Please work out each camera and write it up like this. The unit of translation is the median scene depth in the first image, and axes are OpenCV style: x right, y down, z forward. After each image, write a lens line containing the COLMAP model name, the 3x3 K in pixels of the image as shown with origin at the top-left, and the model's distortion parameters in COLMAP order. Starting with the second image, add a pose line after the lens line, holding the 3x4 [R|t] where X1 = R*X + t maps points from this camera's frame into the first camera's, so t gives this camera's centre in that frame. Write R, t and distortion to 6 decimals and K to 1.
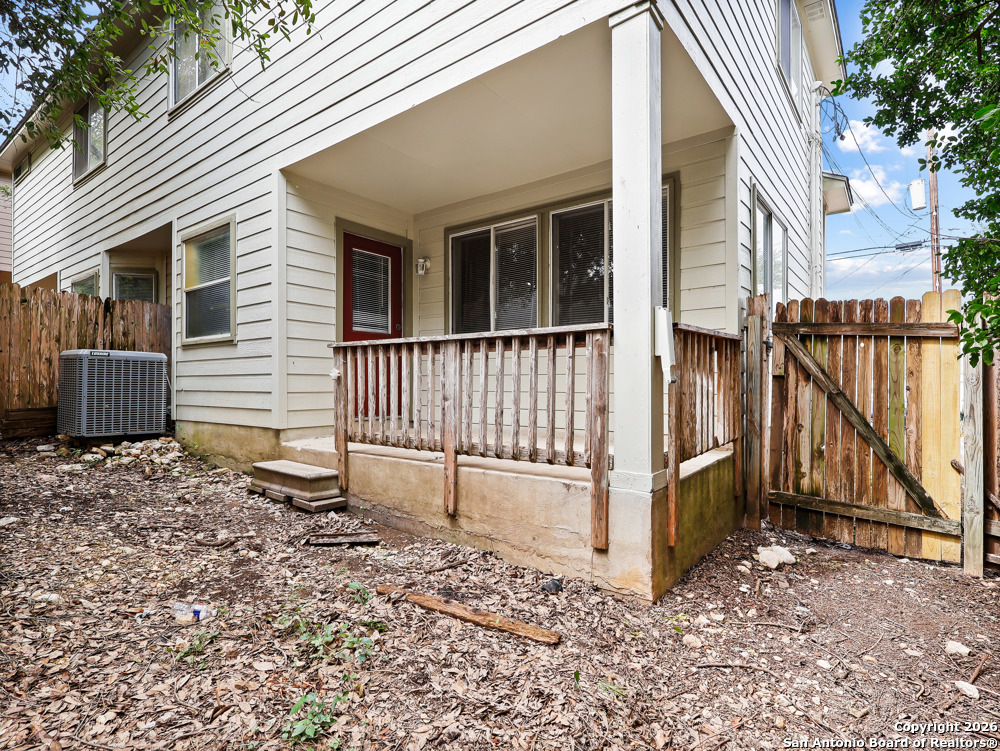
lens RADIAL K [[529.6, 0, 493.6], [0, 529.6, 374.8], [0, 0, 1]] dist [0.001766, 0.001488]
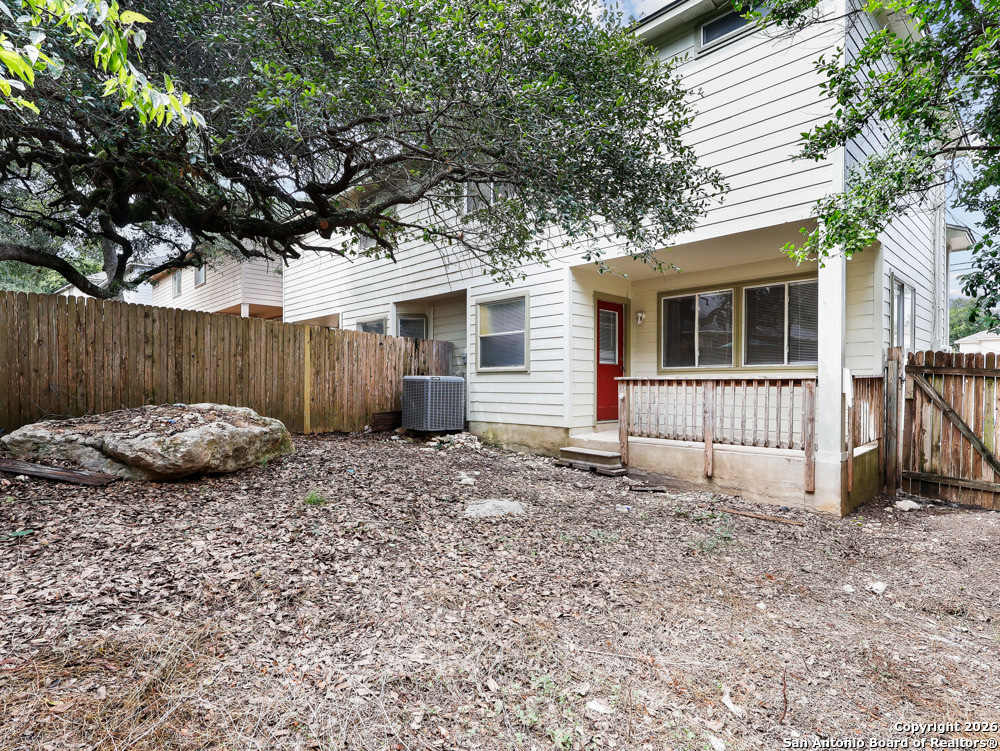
lens RADIAL K [[529.6, 0, 506.8], [0, 529.6, 383.9], [0, 0, 1]] dist [0.001766, 0.001488]
pose [[0.990056, 0.002725, -0.140648, -0.447213], [-0.000797, 0.999905, 0.013759, -0.065902], [0.140672, -0.013510, 0.989964, -0.766807]]
